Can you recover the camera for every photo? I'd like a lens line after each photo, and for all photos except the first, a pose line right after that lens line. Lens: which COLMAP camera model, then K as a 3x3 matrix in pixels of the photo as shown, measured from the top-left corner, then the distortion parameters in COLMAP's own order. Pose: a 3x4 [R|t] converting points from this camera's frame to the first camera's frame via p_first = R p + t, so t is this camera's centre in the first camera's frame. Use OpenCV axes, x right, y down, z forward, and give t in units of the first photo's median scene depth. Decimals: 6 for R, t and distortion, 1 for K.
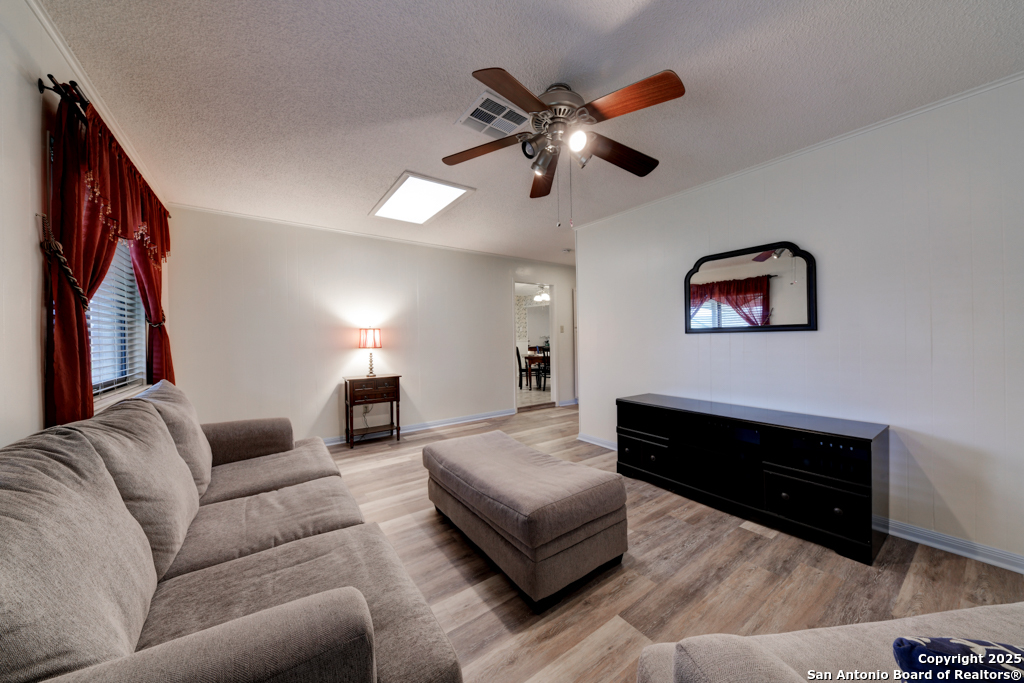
lens RADIAL K [[355.7, 0, 501.1], [0, 355.7, 337.4], [0, 0, 1]] dist [0.005684, -0.004360]
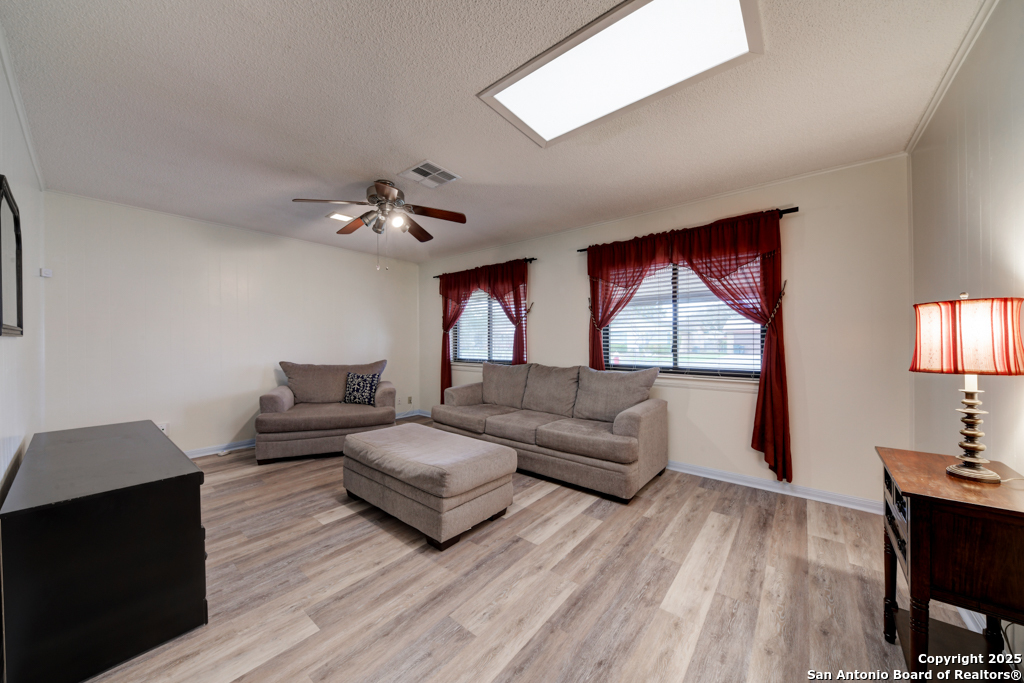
lens RADIAL K [[355.7, 0, 508.8], [0, 355.7, 343.5], [0, 0, 1]] dist [0.005684, -0.004360]
pose [[-0.959461, 0.025069, -0.280726, 0.073094], [0.021747, 0.999652, 0.014940, -0.002575], [0.281002, 0.008230, -0.959672, 2.023604]]
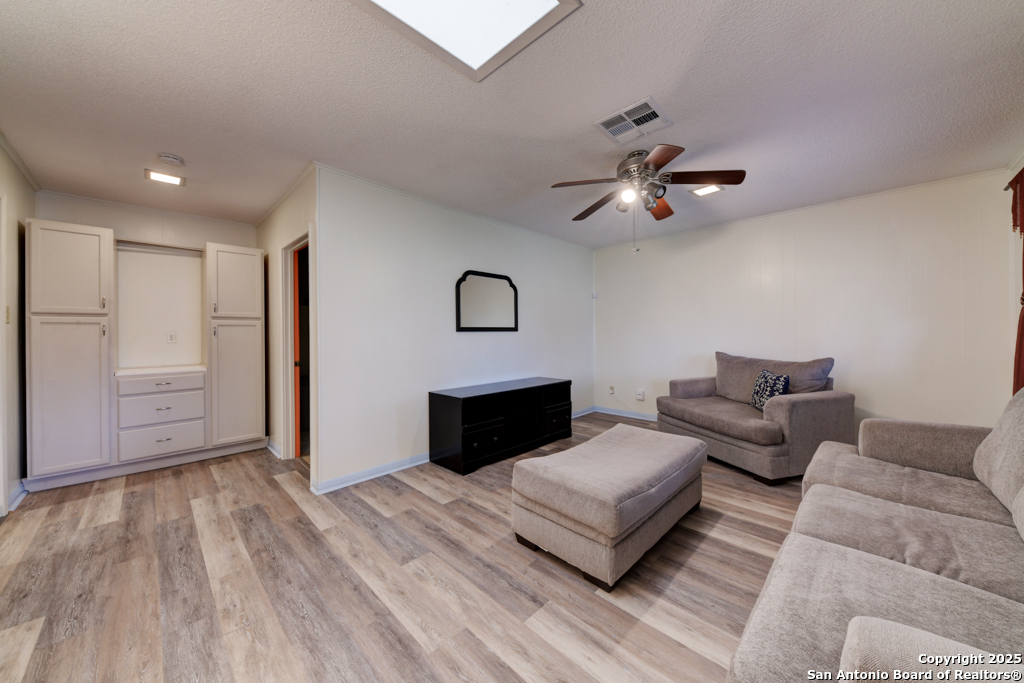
lens RADIAL K [[355.7, 0, 512.4], [0, 355.7, 333.3], [0, 0, 1]] dist [0.005684, -0.004360]
pose [[-0.196300, 0.021323, 0.980312, -0.826507], [0.010373, 0.999753, -0.019668, 0.023735], [-0.980489, 0.006308, -0.196473, 1.349833]]
